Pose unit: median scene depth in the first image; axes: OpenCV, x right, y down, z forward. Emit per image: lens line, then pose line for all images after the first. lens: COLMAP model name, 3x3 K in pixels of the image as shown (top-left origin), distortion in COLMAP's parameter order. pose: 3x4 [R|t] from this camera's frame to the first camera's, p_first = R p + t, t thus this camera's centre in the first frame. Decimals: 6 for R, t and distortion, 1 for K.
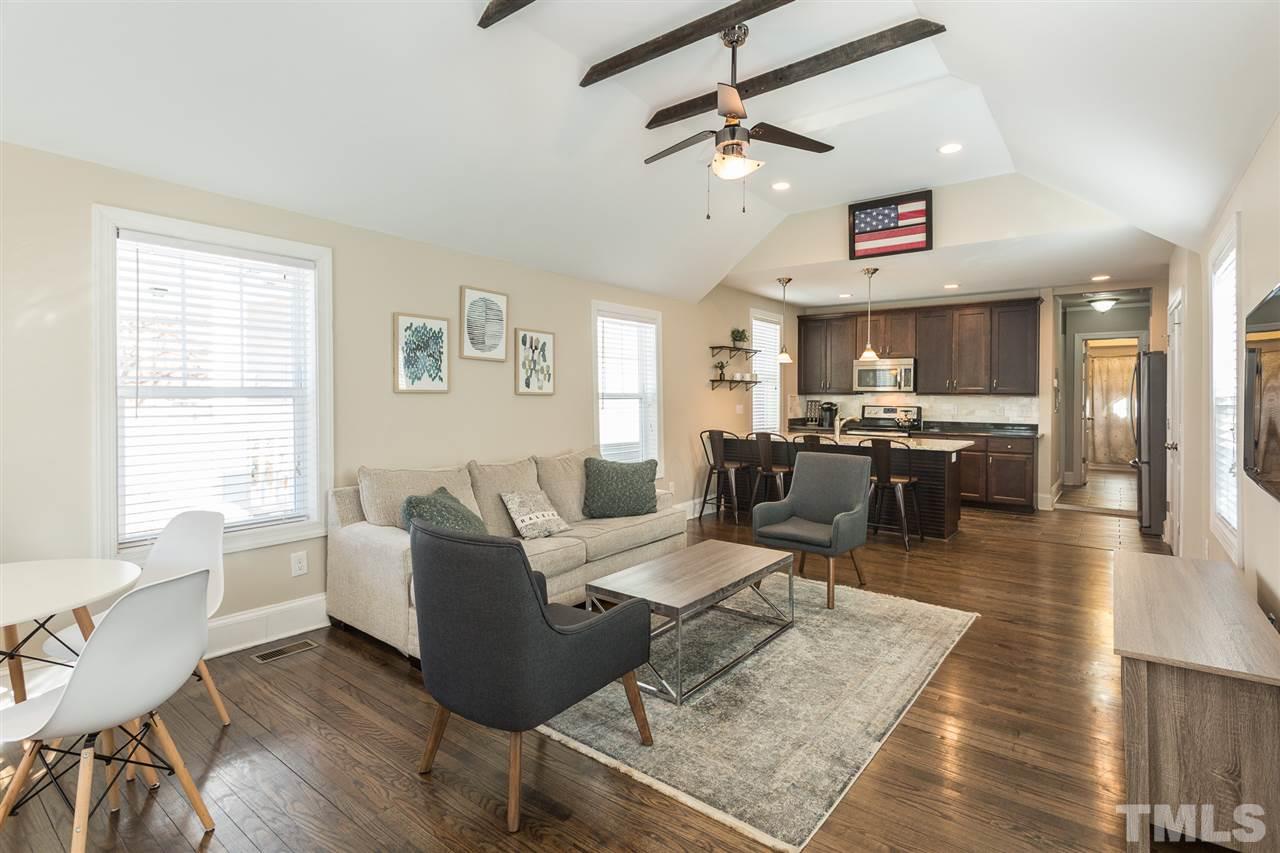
lens RADIAL K [[620.9, 0, 641.0], [0, 620.9, 402.1], [0, 0, 1]] dist [0.000652, 0.000179]
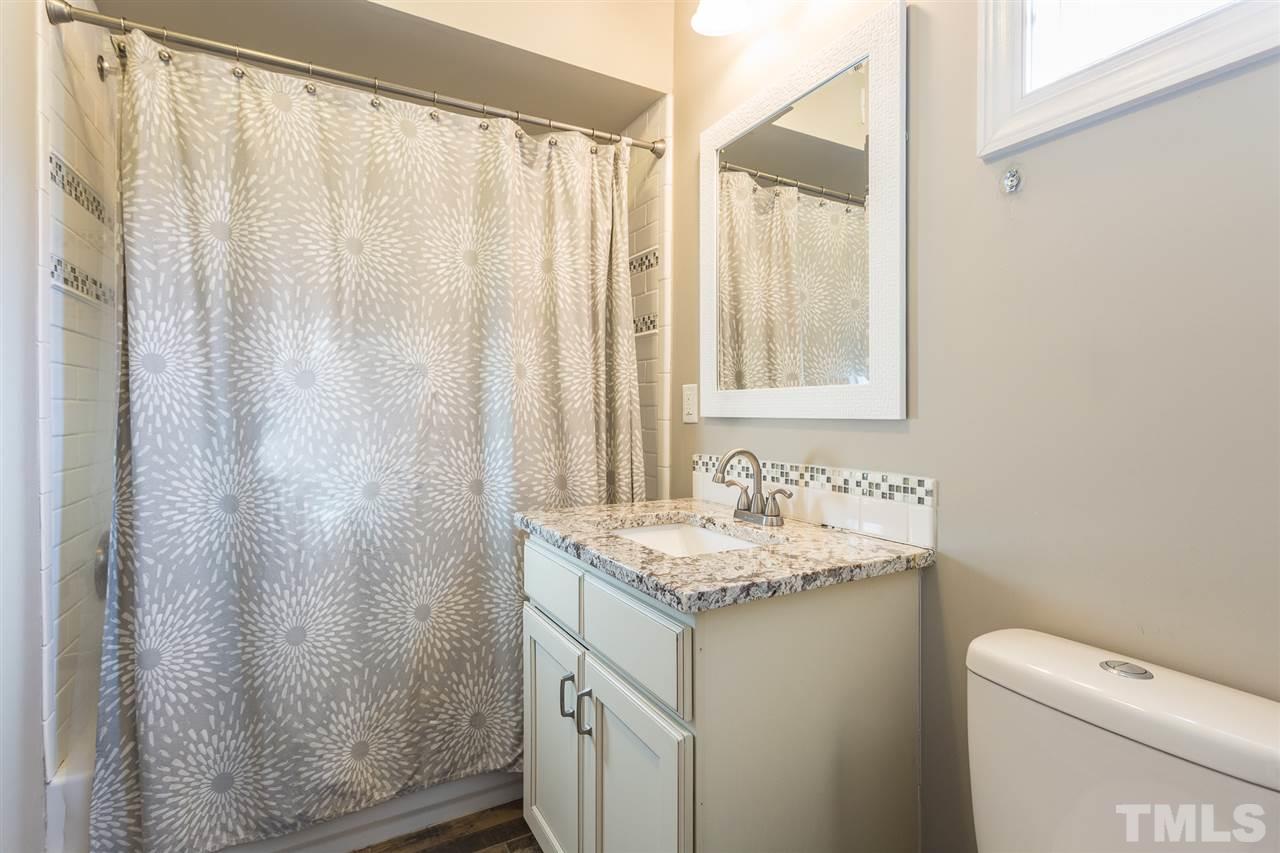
lens RADIAL K [[620.9, 0, 641.0], [0, 620.9, 402.1], [0, 0, 1]] dist [0.000652, 0.000179]
pose [[0.389798, 0.004615, 0.920889, 0.908558], [0.011673, 0.999882, -0.009952, 0.007533], [-0.920826, 0.014629, 0.389699, 1.191864]]
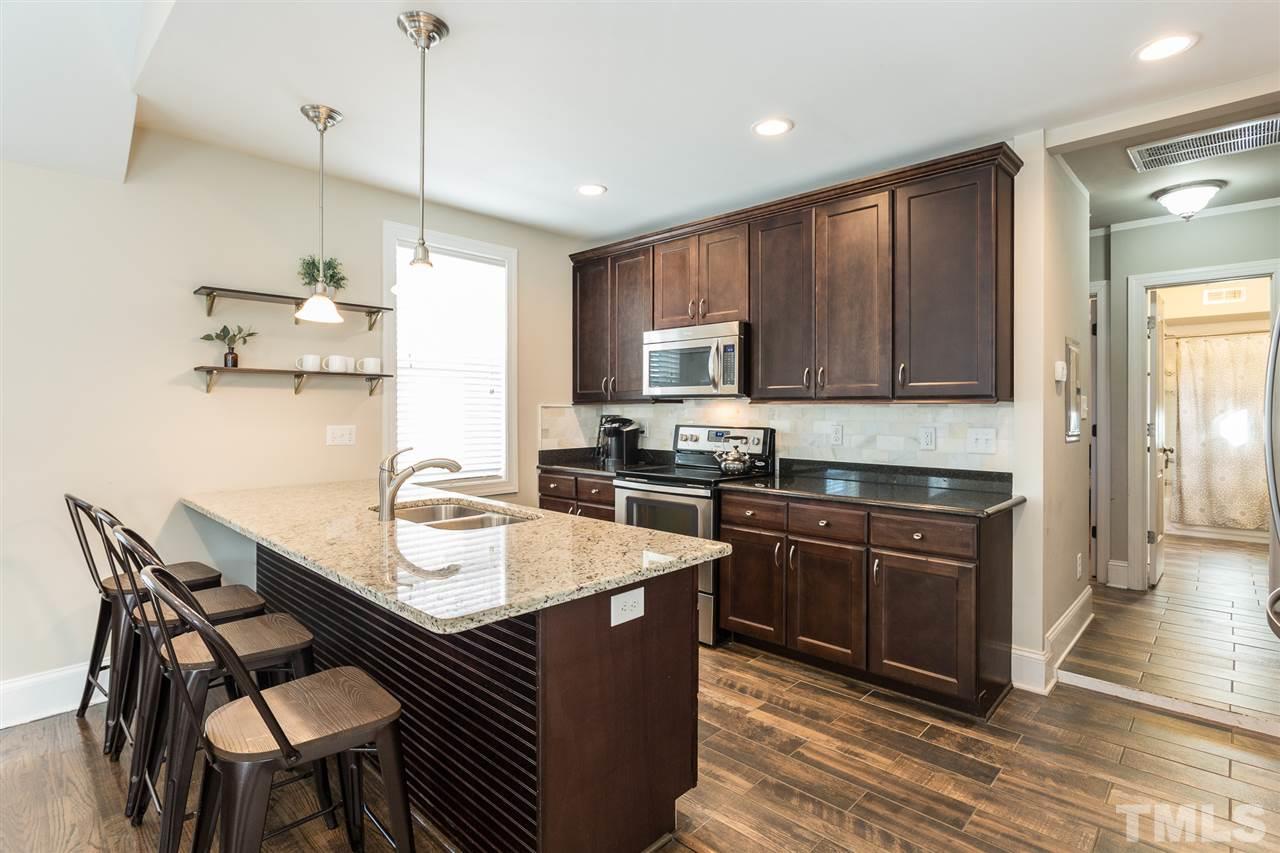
lens RADIAL K [[623.1, 0, 645.1], [0, 623.1, 413.9], [0, 0, 1]] dist [-0.003961, -0.001291]
pose [[0.995266, -0.003196, -0.097138, 0.414127], [0.002524, 0.999972, -0.007038, -0.000048], [0.097158, 0.006759, 0.995246, 0.540146]]
